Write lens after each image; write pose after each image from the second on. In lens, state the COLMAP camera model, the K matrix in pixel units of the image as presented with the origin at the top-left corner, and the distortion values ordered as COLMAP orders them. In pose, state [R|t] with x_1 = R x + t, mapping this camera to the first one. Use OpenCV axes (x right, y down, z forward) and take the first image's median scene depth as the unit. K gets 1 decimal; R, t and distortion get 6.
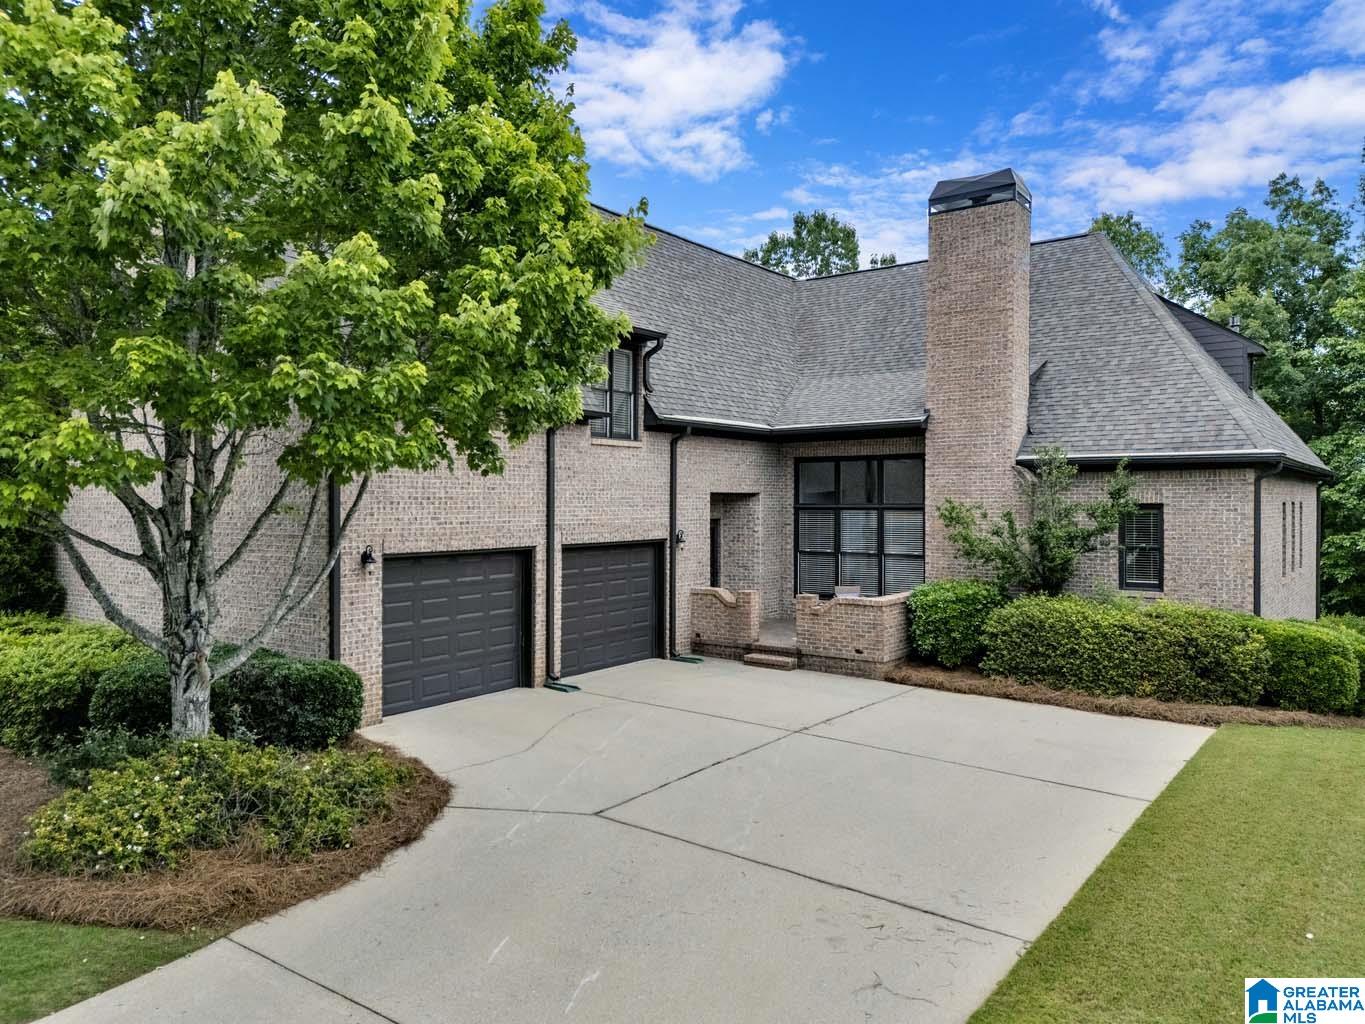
lens RADIAL K [[995.7, 0, 677.5], [0, 995.7, 512.1], [0, 0, 1]] dist [0.083714, -0.090528]
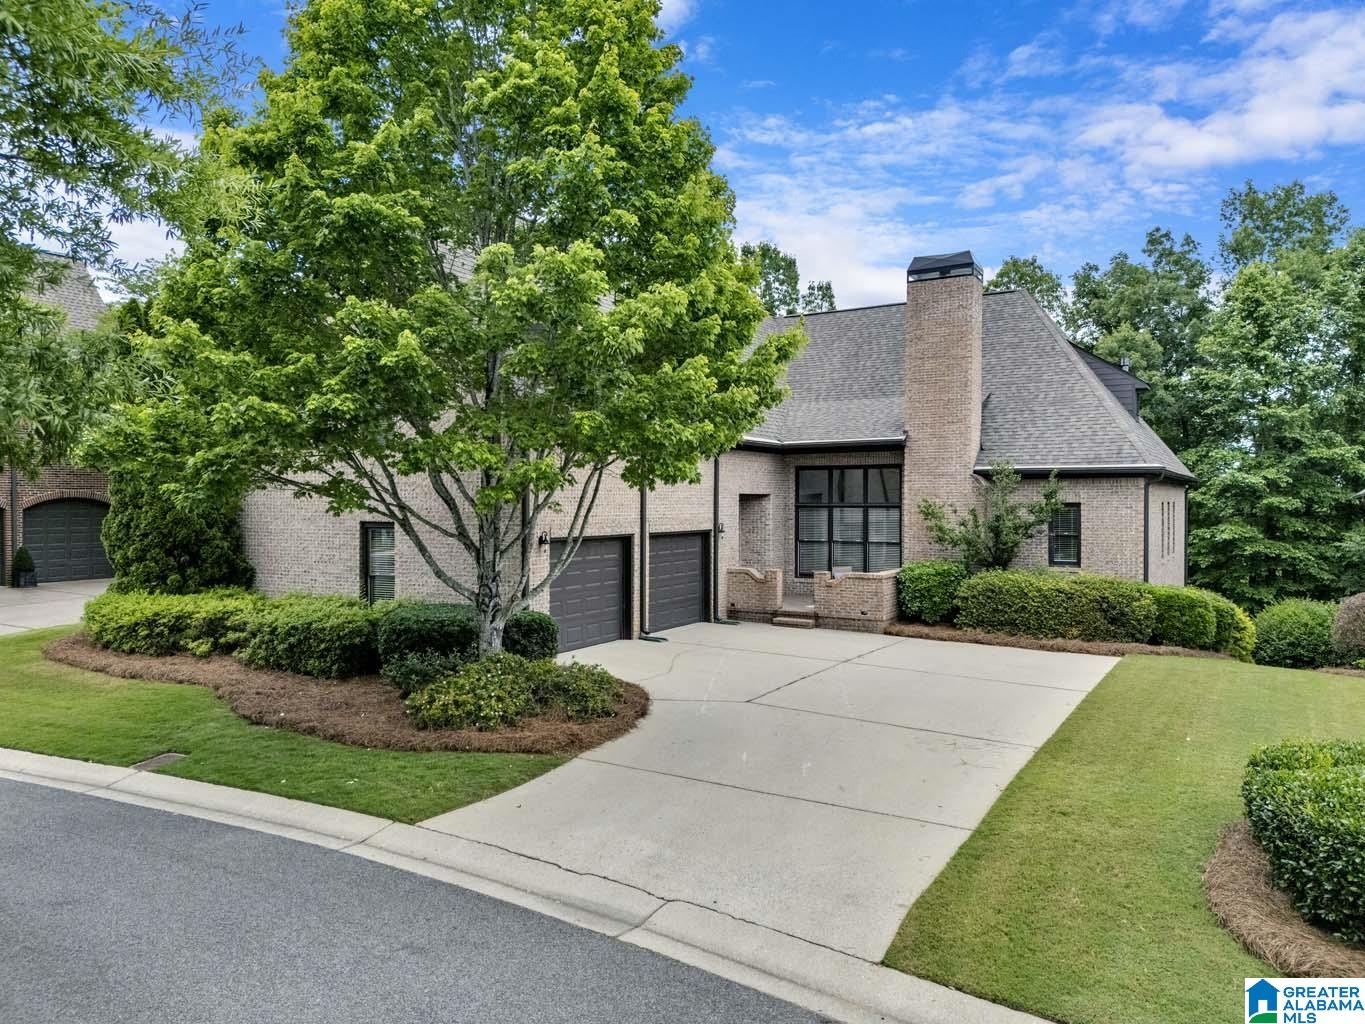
lens RADIAL K [[995.7, 0, 677.5], [0, 995.7, 512.1], [0, 0, 1]] dist [0.083714, -0.090528]
pose [[0.994969, 0.000576, 0.100182, -0.184455], [-0.000539, 1.000000, -0.000388, 0.004663], [-0.100182, 0.000332, 0.994969, -0.279847]]
